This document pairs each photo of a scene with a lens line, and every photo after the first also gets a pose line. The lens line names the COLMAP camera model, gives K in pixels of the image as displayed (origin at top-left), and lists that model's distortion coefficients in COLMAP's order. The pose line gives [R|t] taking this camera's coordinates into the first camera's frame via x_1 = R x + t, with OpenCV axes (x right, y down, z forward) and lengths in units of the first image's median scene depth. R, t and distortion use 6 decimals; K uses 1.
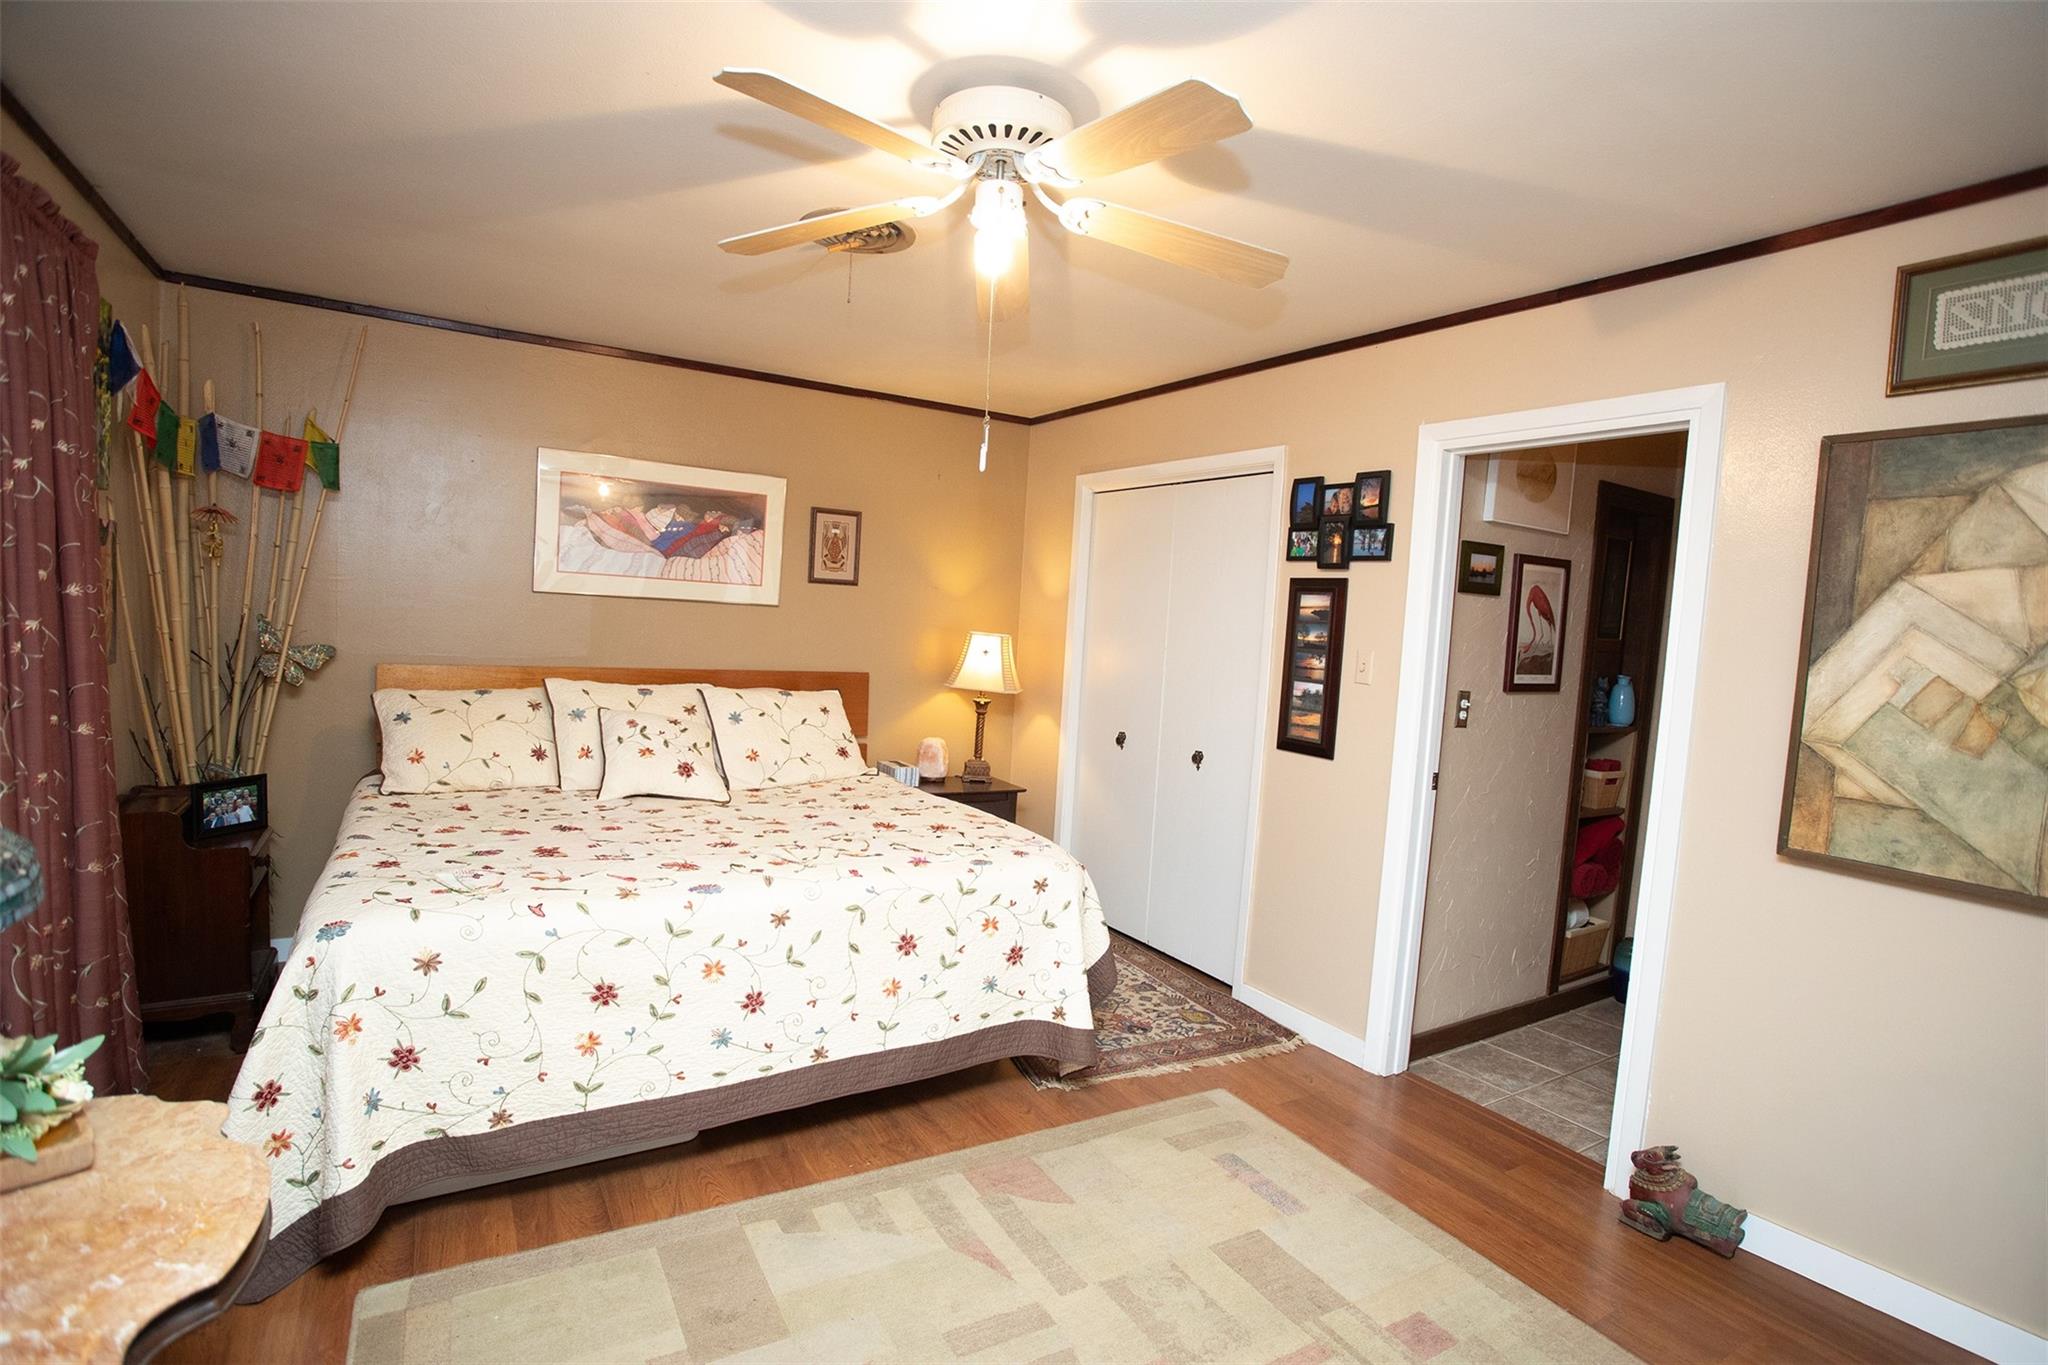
lens RADIAL K [[1011.1, 0, 1024.0], [0, 1011.1, 682.5], [0, 0, 1]] dist [-0.068346, 0.038620]
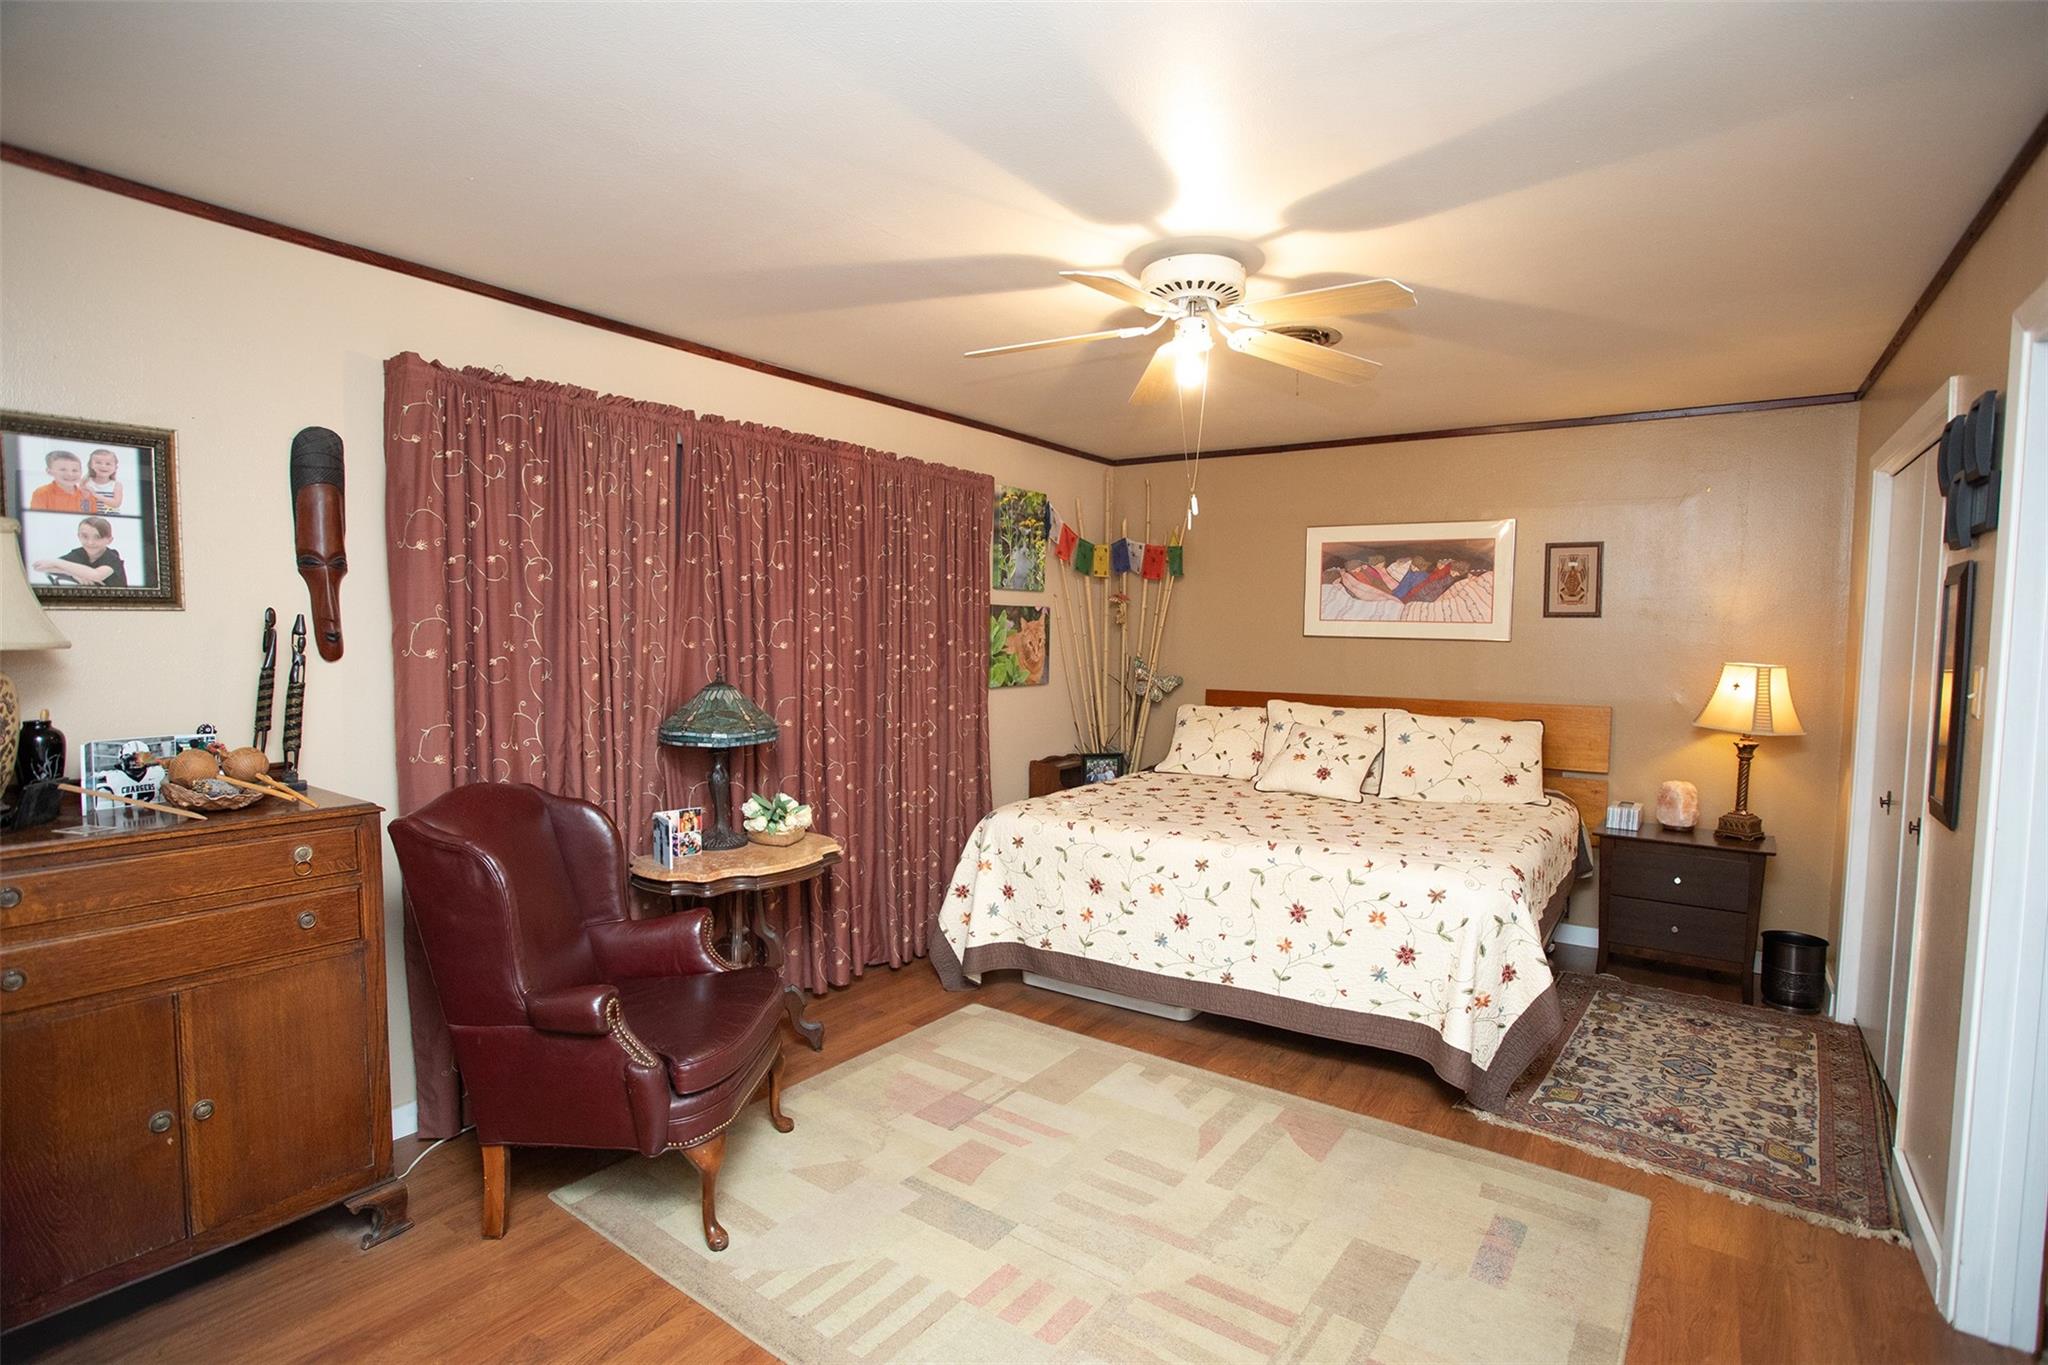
lens RADIAL K [[1011.1, 0, 1024.0], [0, 1011.1, 682.5], [0, 0, 1]] dist [-0.068346, 0.038620]
pose [[0.394016, -0.004780, -0.919091, 0.605906], [-0.050780, 0.998346, -0.026961, 0.024638], [0.917700, 0.057294, 0.393121, 0.151273]]
